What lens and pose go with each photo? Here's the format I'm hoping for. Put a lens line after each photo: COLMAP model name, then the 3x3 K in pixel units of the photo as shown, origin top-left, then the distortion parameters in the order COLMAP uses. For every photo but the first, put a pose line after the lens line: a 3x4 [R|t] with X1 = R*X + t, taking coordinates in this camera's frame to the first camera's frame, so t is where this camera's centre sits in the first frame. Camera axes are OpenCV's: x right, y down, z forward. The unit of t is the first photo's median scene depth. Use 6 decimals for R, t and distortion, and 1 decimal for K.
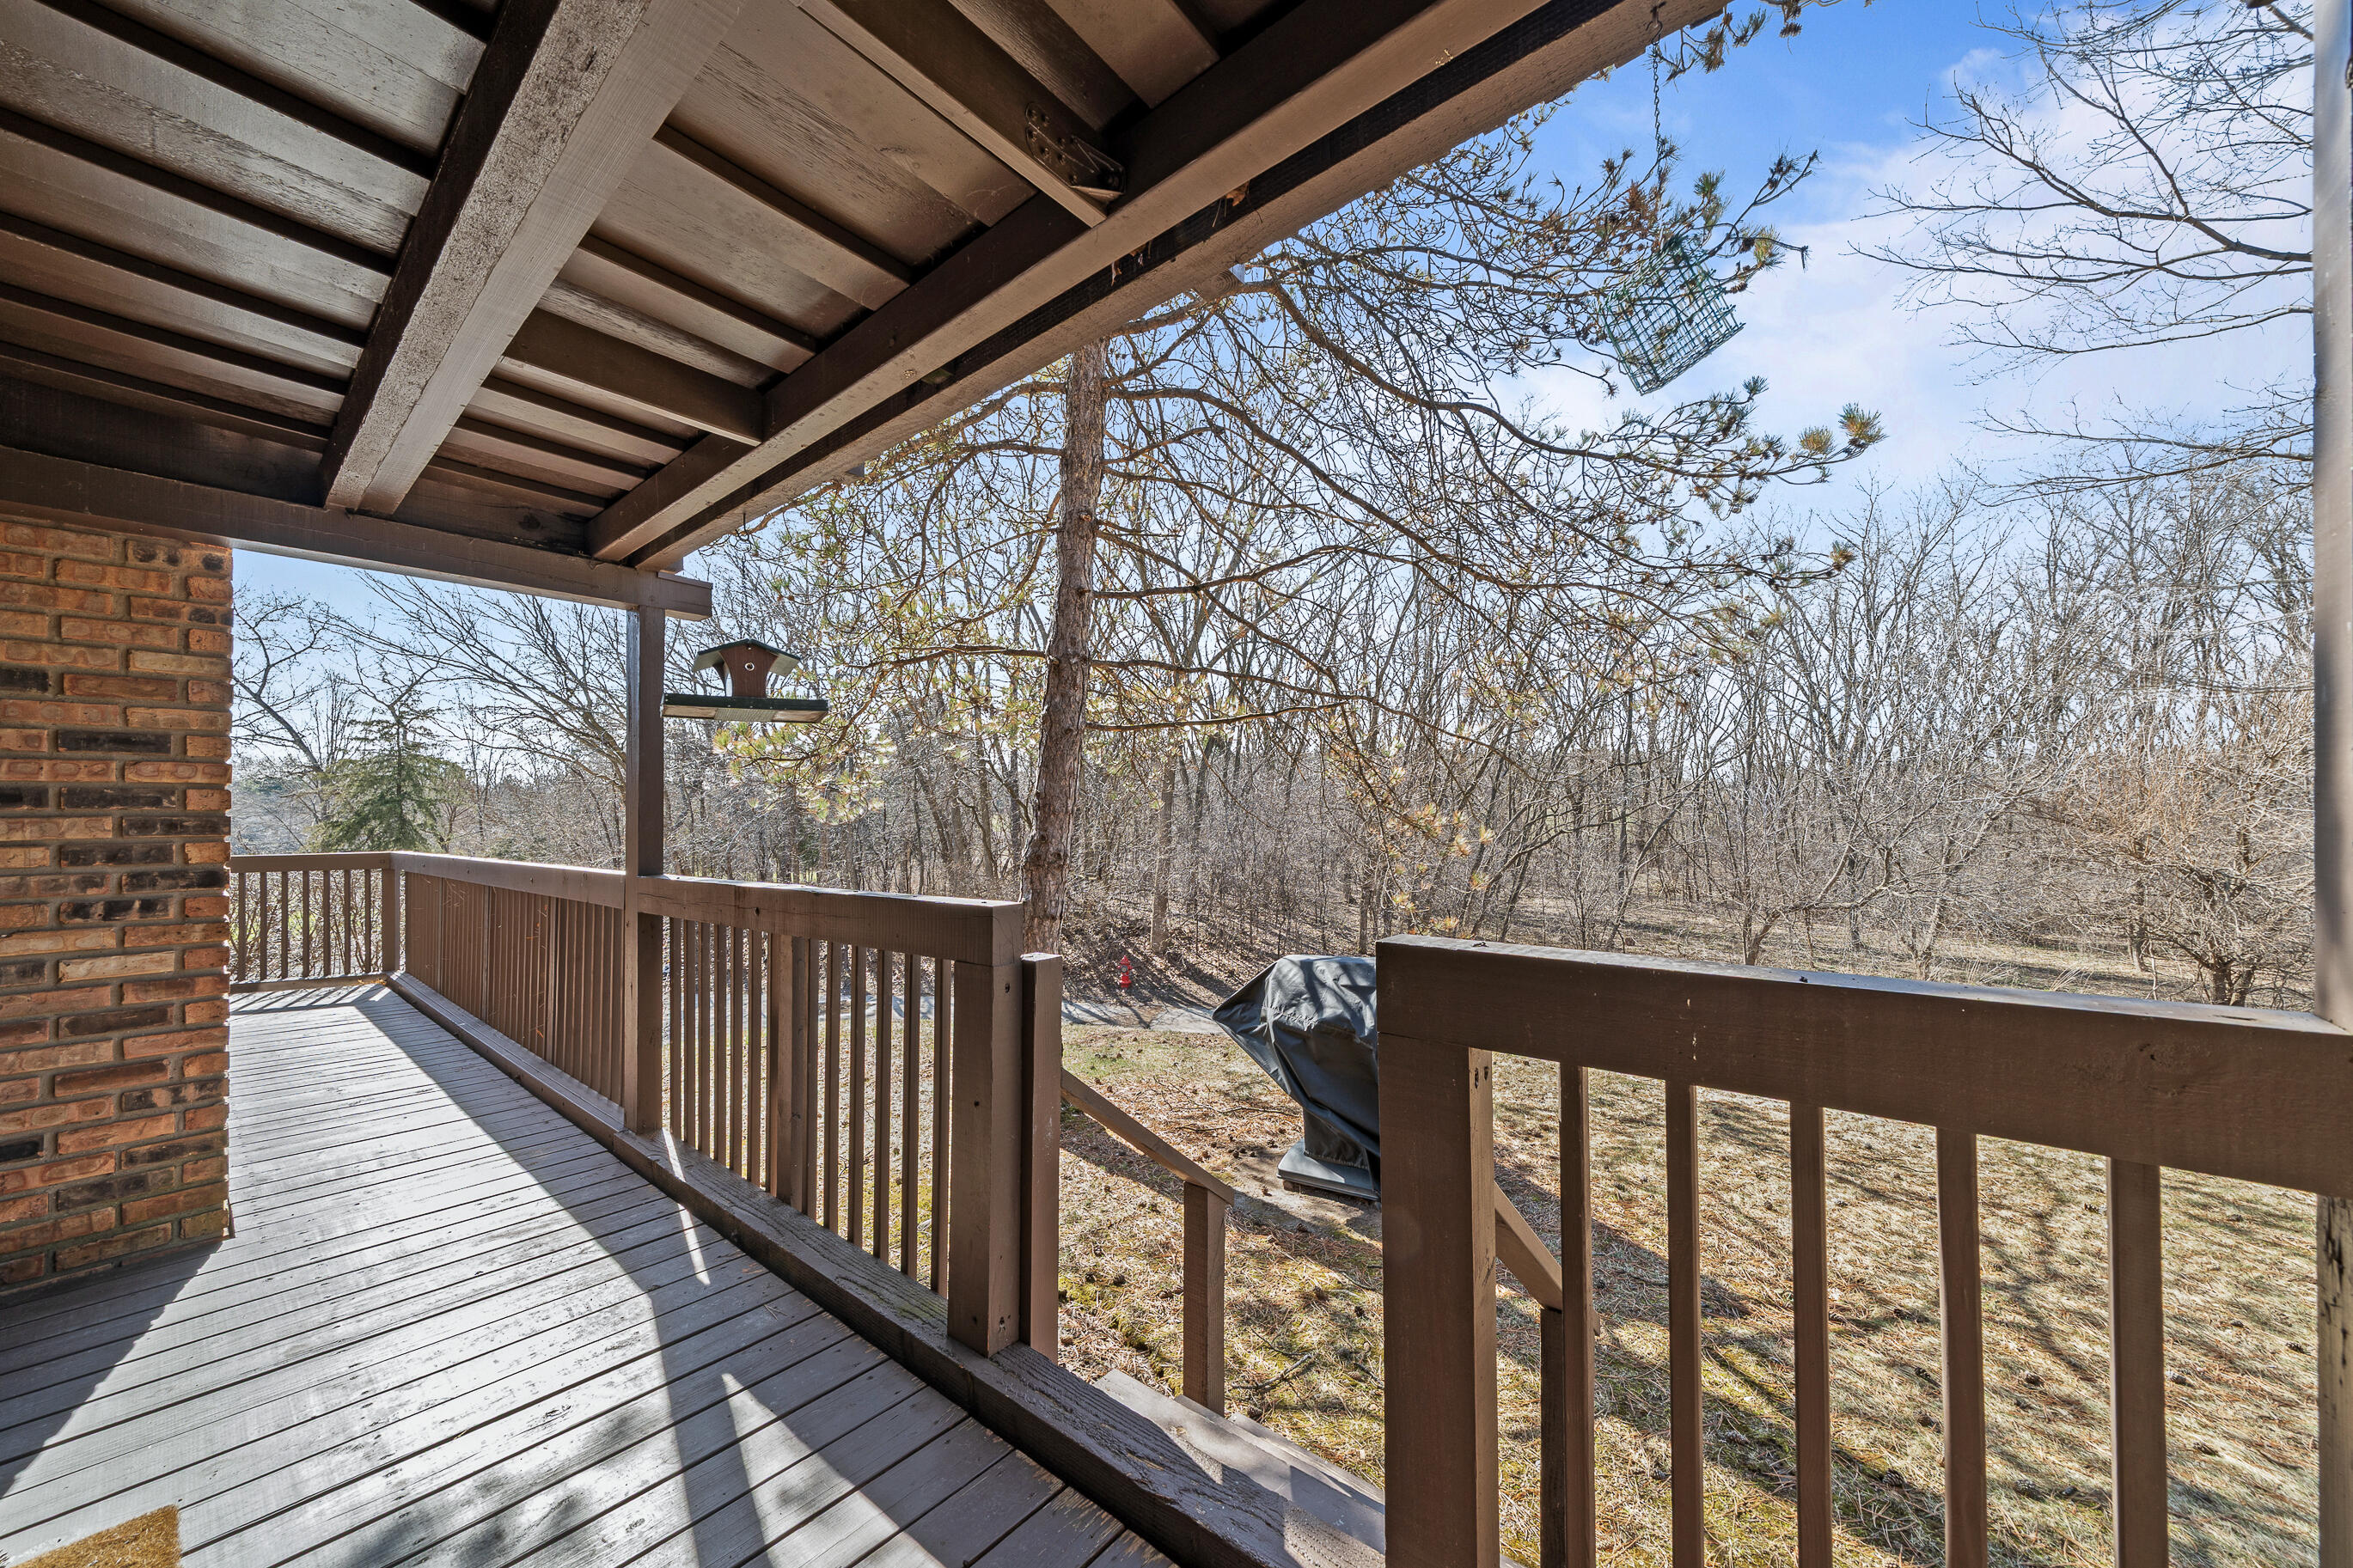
lens RADIAL K [[824.8, 0, 1184.1], [0, 824.8, 805.9], [0, 0, 1]] dist [-0.002003, -0.000001]
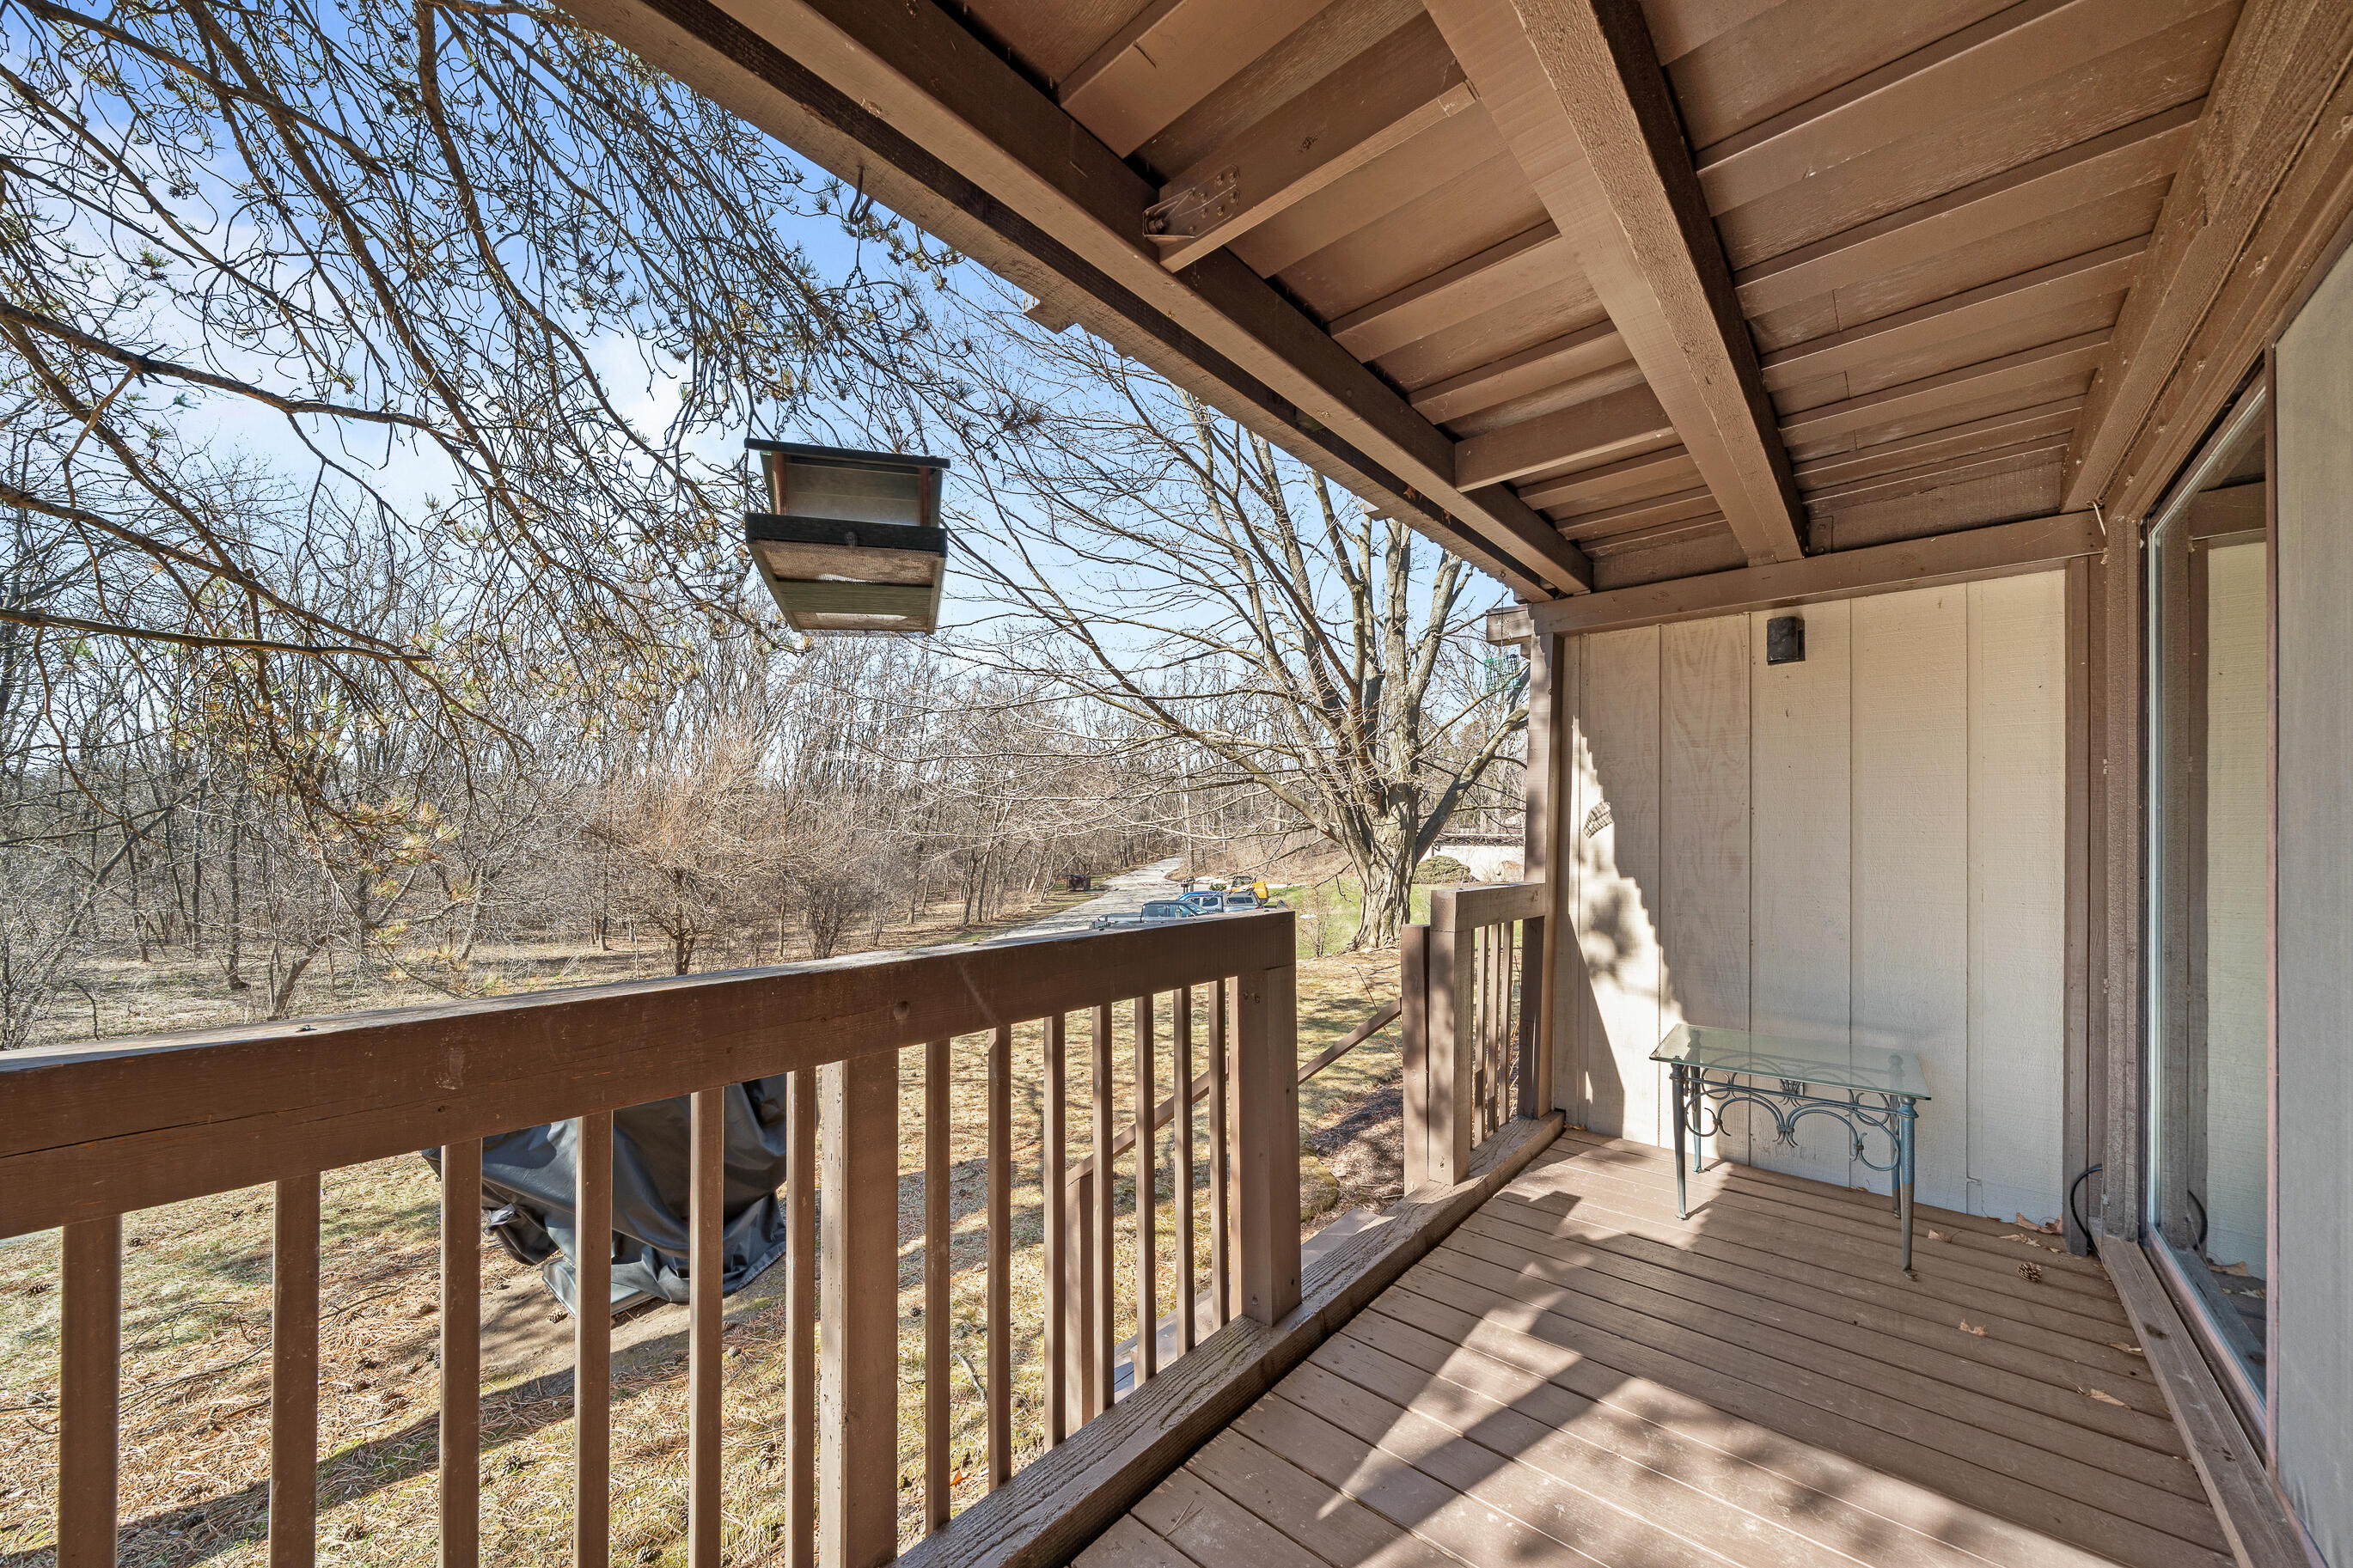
lens RADIAL K [[824.8, 0, 1185.4], [0, 824.8, 842.8], [0, 0, 1]] dist [-0.002003, -0.000001]
pose [[0.032977, 0.000762, 0.999456, -1.125527], [-0.014420, 0.999896, -0.000286, 0.028966], [-0.999352, -0.014403, 0.032985, 0.916564]]
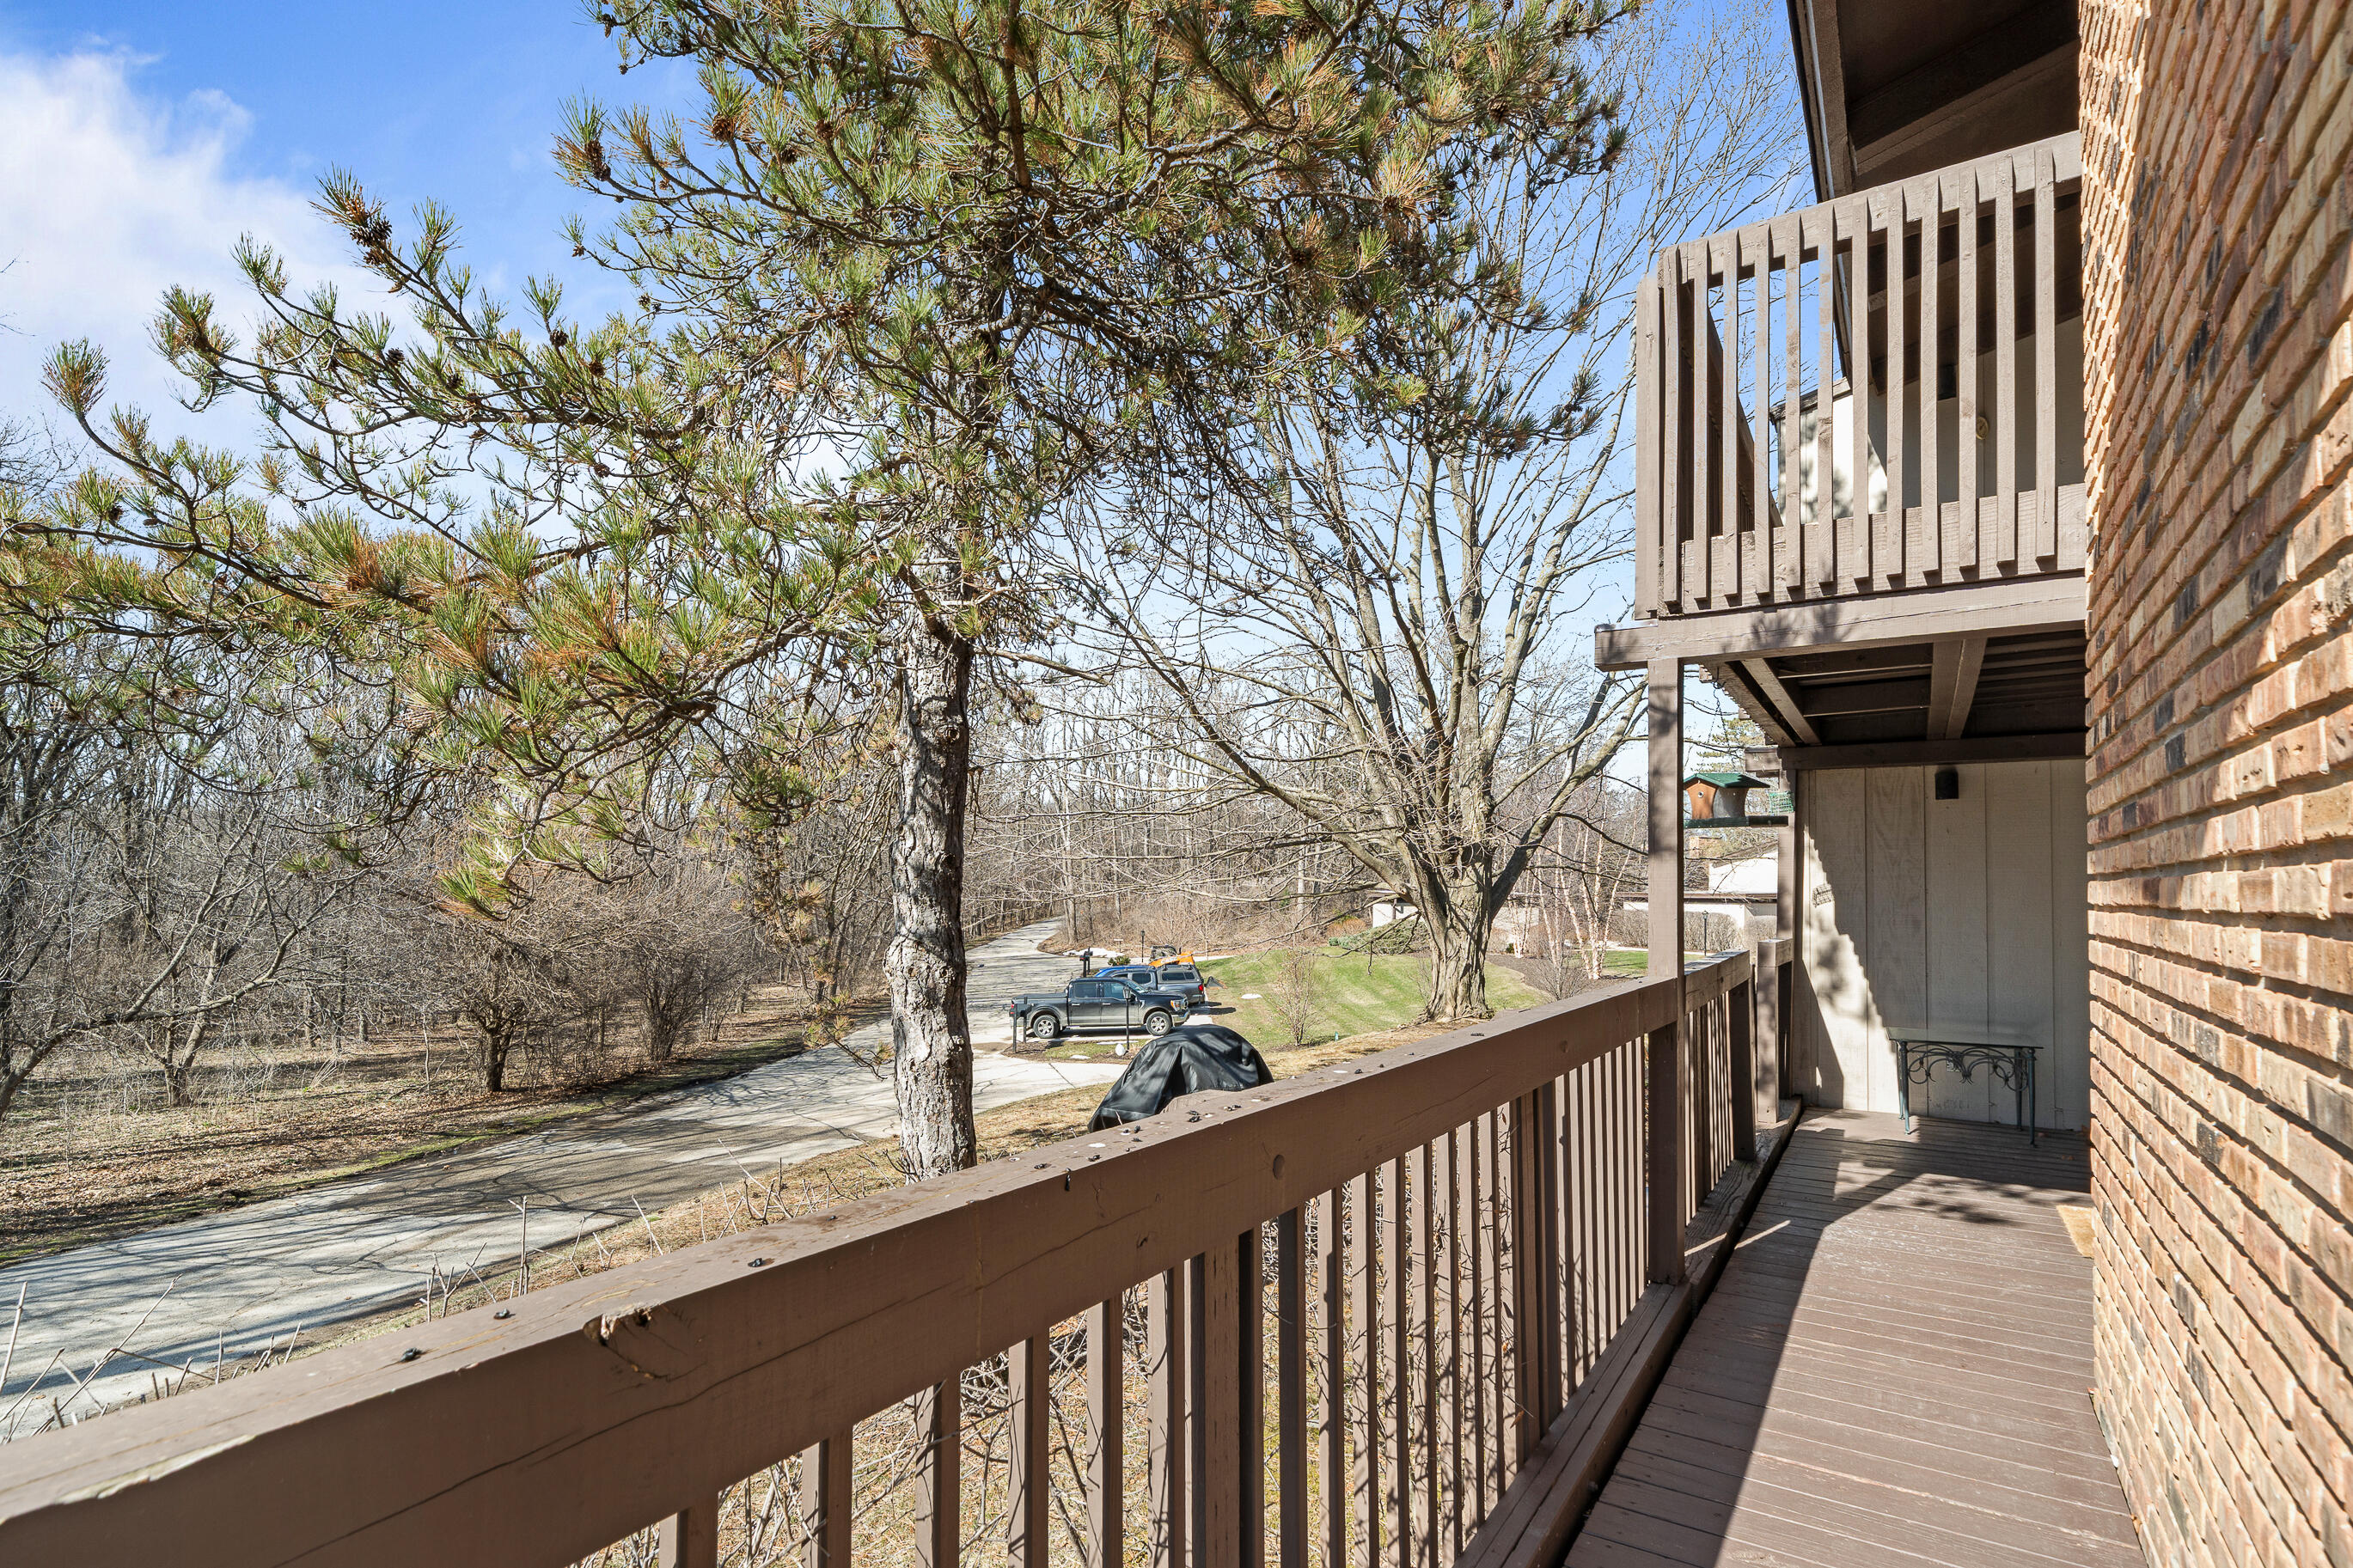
lens RADIAL K [[1121.6, 0, 1193.5], [0, 1121.6, 889.8], [0, 0, 1]] dist [-0.004719, -0.000245]
pose [[-0.110191, 0.011645, 0.993842, -2.439261], [-0.011055, 0.999855, -0.012941, 0.017701], [-0.993849, -0.012412, -0.110046, 2.261986]]
